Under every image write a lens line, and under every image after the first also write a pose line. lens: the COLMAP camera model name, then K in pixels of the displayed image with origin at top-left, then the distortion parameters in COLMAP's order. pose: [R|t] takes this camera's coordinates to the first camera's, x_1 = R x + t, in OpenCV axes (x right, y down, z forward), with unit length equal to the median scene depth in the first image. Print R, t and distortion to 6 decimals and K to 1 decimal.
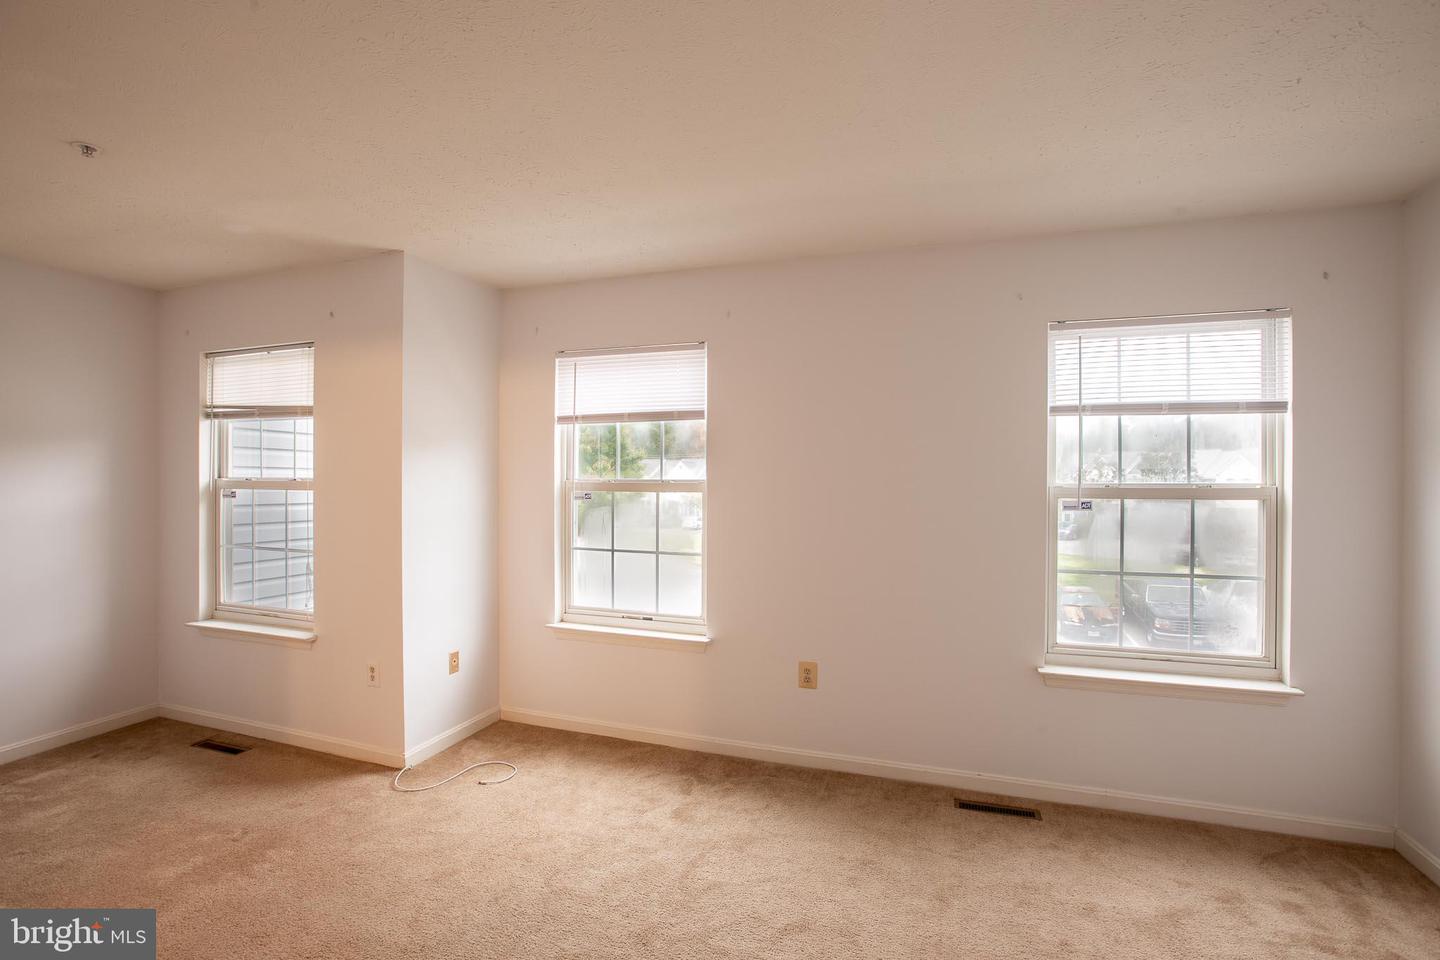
lens RADIAL K [[660.8, 0, 720.0], [0, 660.8, 480.0], [0, 0, 1]] dist [-0.054347, 0.018702]
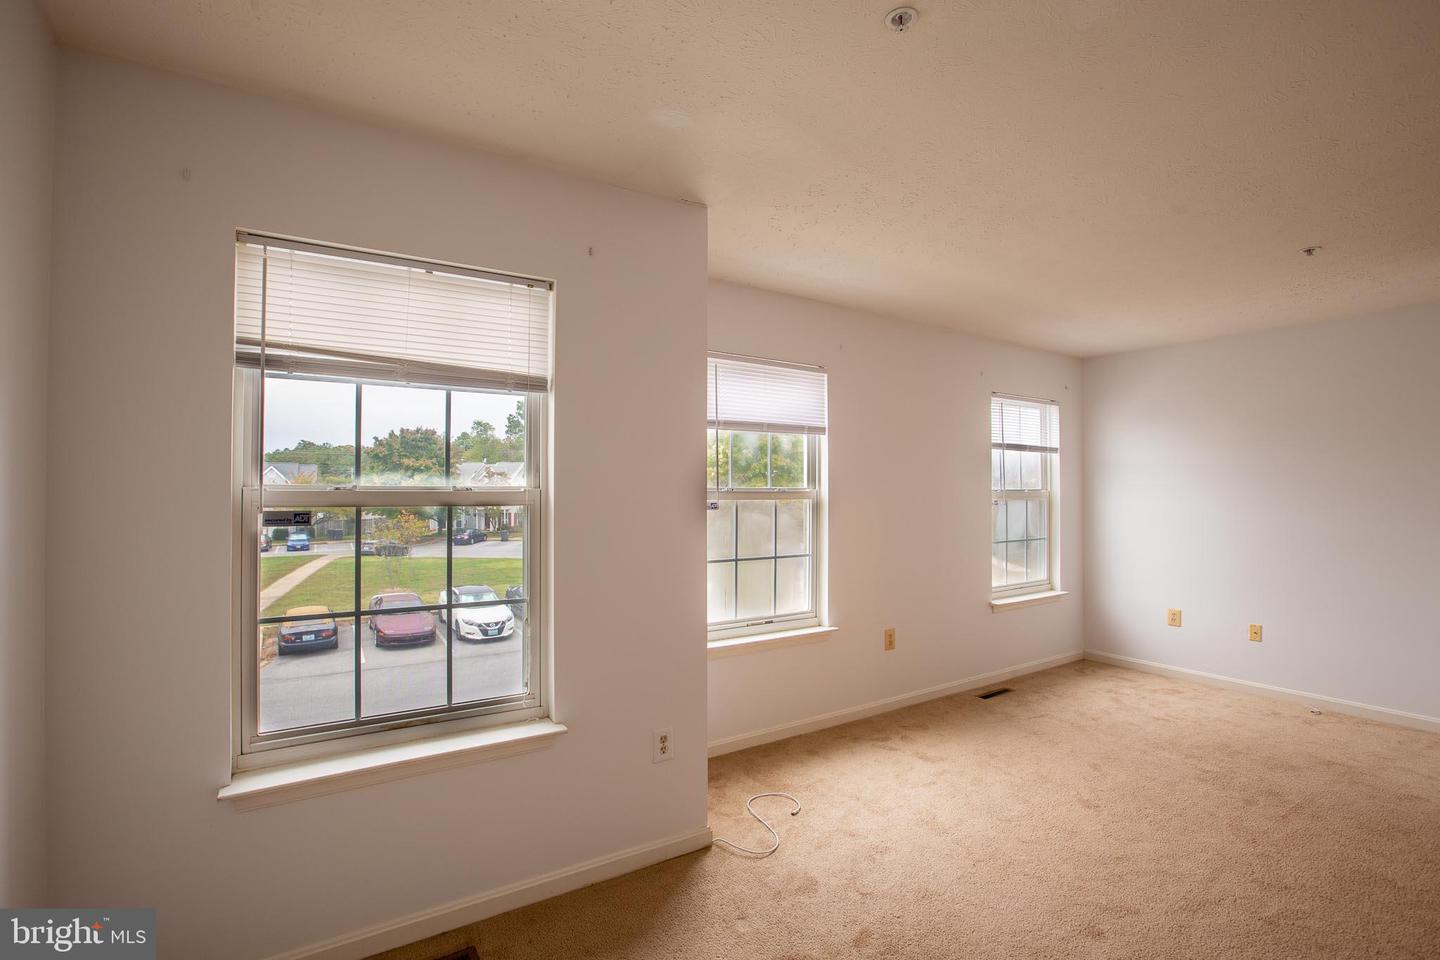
lens RADIAL K [[660.8, 0, 720.0], [0, 660.8, 480.0], [0, 0, 1]] dist [-0.054347, 0.018702]
pose [[0.613819, 0.007385, 0.789412, -1.062041], [0.002777, 0.999930, -0.011514, -0.001761], [-0.789442, 0.009259, 0.613756, 0.457443]]
